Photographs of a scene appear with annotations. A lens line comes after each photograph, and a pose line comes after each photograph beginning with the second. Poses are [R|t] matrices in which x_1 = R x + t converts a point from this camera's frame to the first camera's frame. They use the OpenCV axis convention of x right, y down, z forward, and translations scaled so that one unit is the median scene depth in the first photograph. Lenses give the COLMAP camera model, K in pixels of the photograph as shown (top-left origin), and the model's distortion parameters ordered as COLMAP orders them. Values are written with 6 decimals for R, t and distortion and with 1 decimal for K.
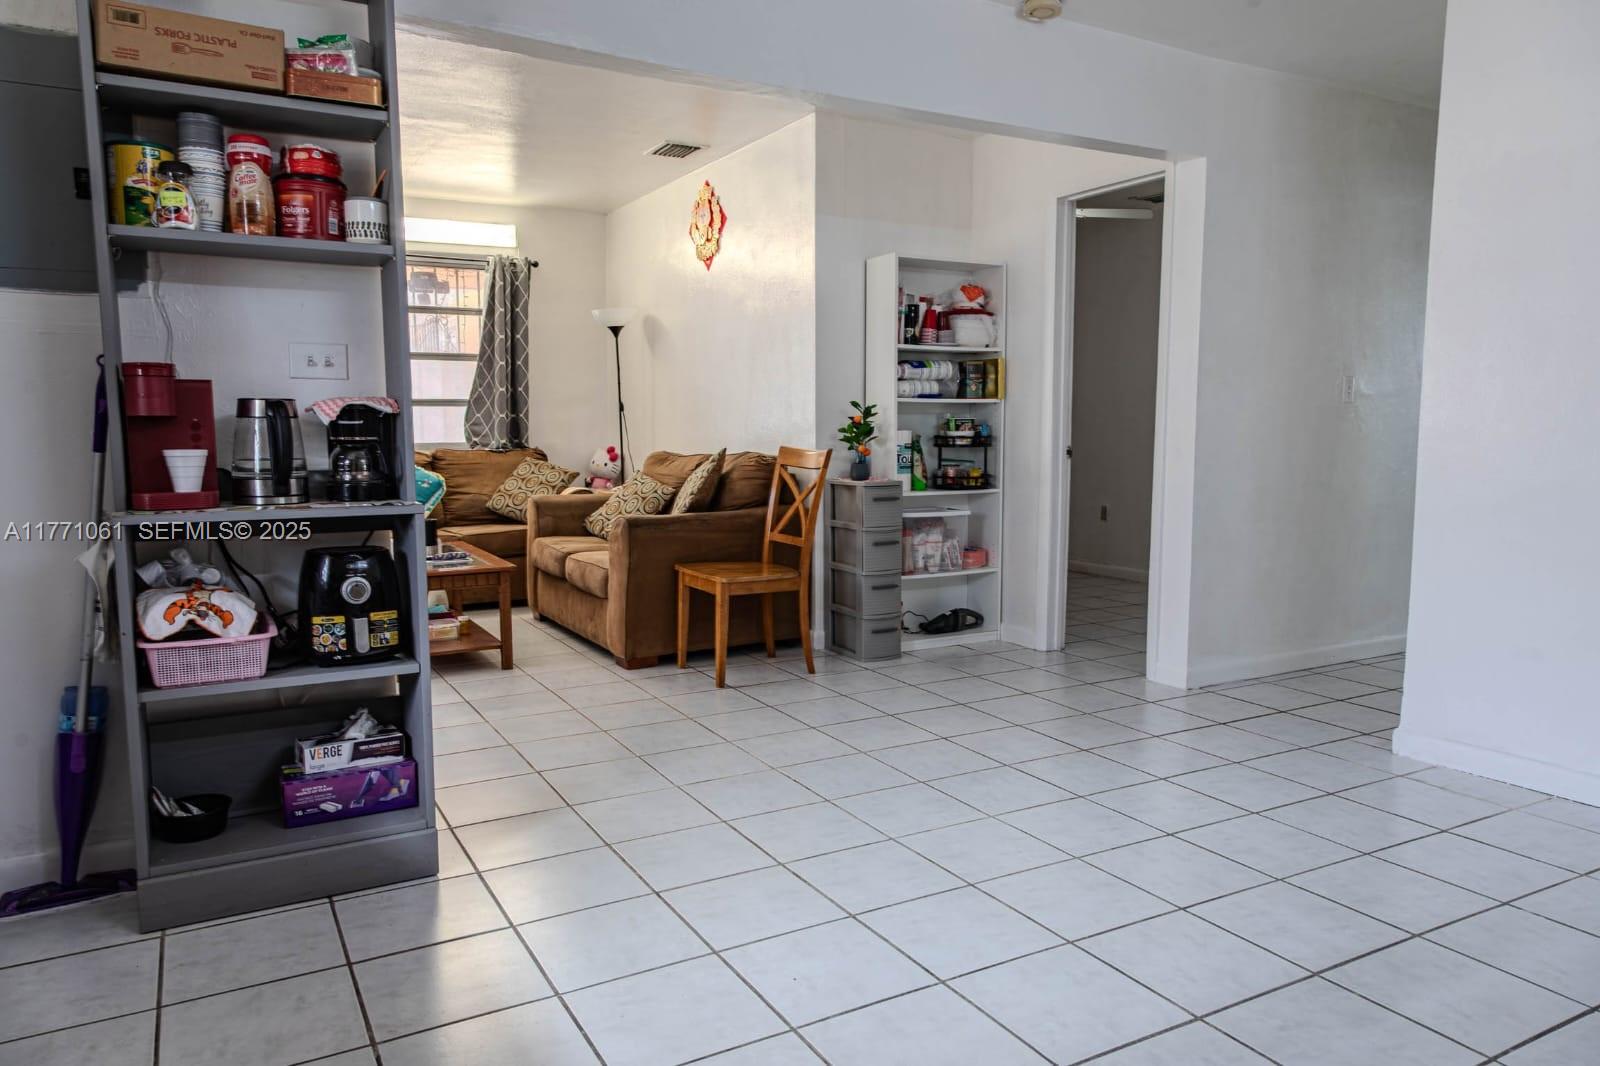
lens RADIAL K [[1139.2, 0, 804.7], [0, 1139.2, 539.8], [0, 0, 1]] dist [-0.028464, 0.006520]
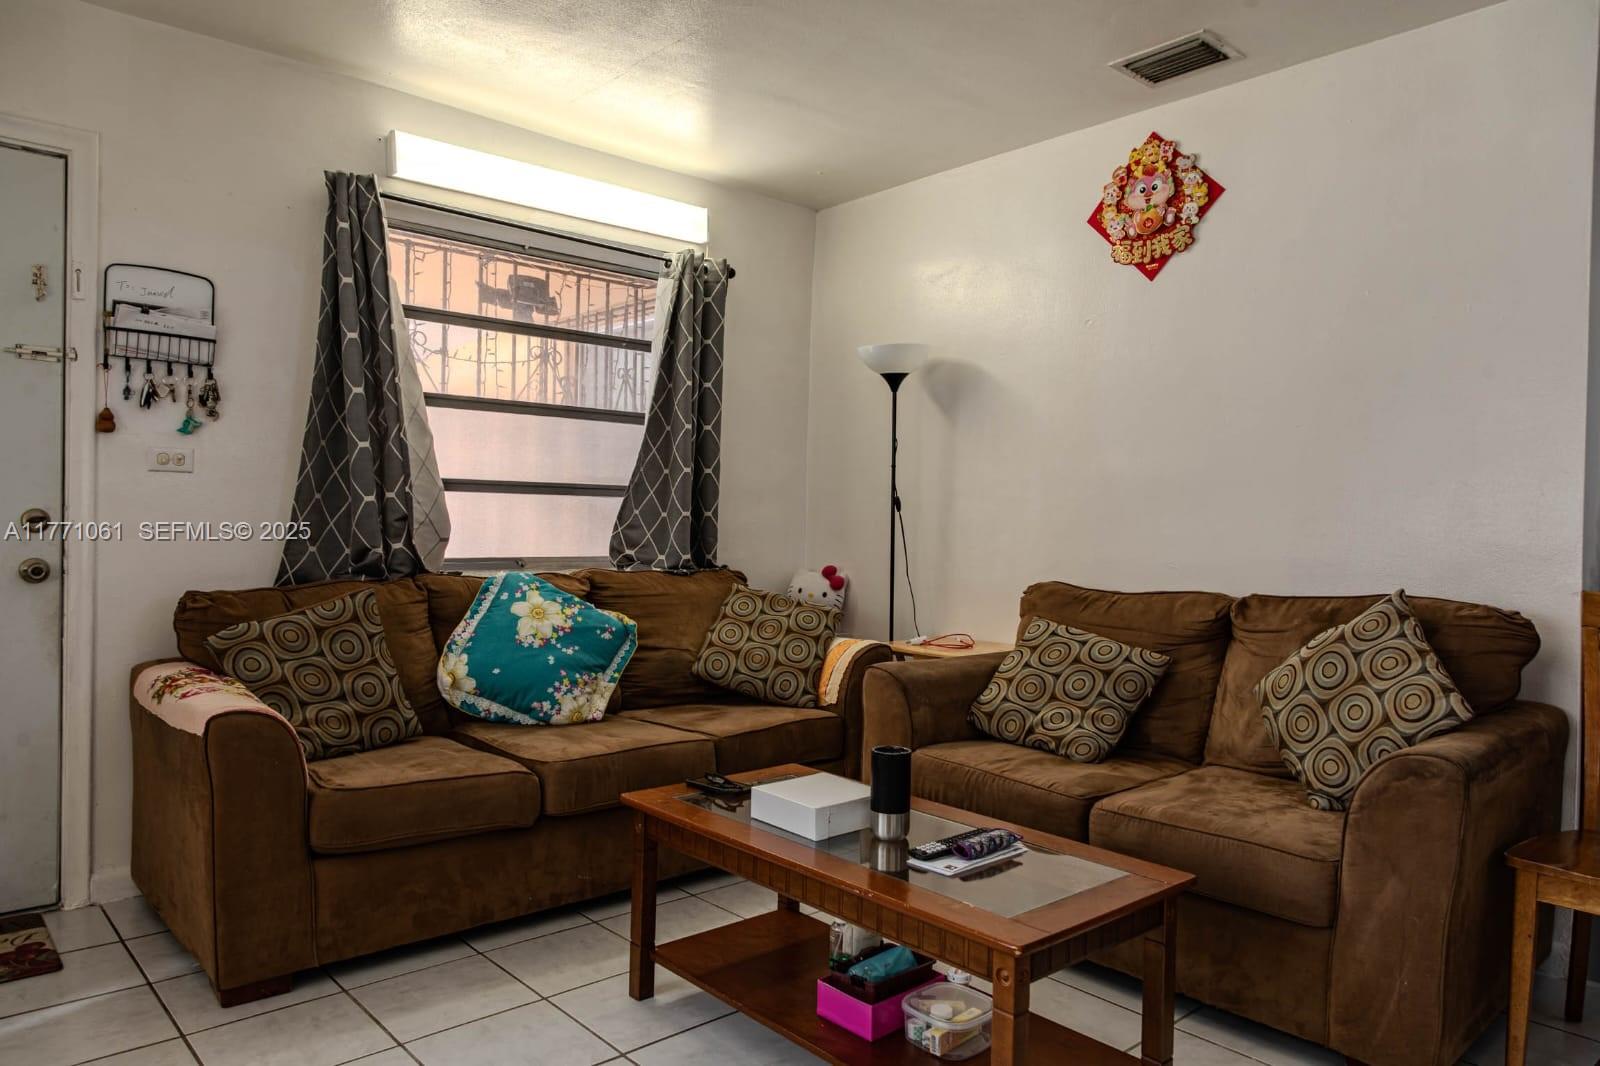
lens RADIAL K [[1139.2, 0, 798.4], [0, 1139.2, 531.4], [0, 0, 1]] dist [-0.028464, 0.006520]
pose [[0.981298, 0.020127, 0.191440, -0.323140], [-0.001736, 0.995404, -0.095752, -0.042625], [-0.192487, 0.093629, 0.976823, 0.403886]]
